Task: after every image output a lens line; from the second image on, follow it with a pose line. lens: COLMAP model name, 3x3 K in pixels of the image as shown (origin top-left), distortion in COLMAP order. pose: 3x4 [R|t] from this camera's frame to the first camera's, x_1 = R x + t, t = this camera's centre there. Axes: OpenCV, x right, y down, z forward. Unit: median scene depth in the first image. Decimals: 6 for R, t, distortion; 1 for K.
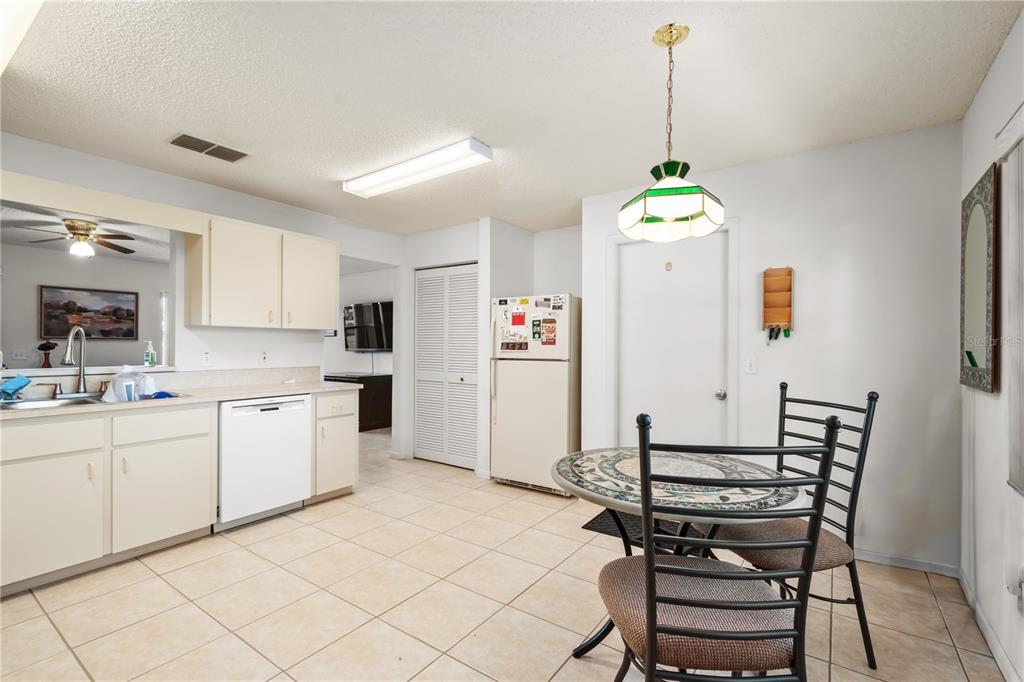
lens RADIAL K [[458.7, 0, 517.9], [0, 458.7, 340.4], [0, 0, 1]] dist [0.001457, 0.000059]
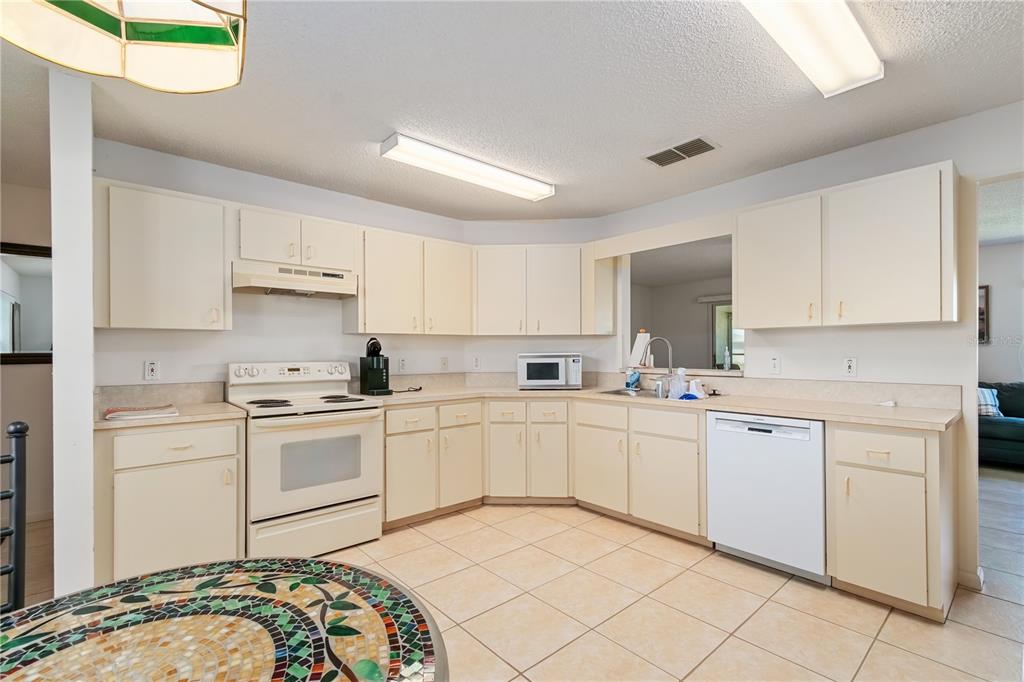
lens RADIAL K [[461.8, 0, 517.9], [0, 461.8, 350.9], [0, 0, 1]] dist [0.000947, 0.000047]
pose [[-0.235290, -0.004303, -0.971916, 0.539018], [0.013548, 0.999879, -0.007707, 0.021021], [0.971831, -0.014981, -0.235203, 1.254387]]
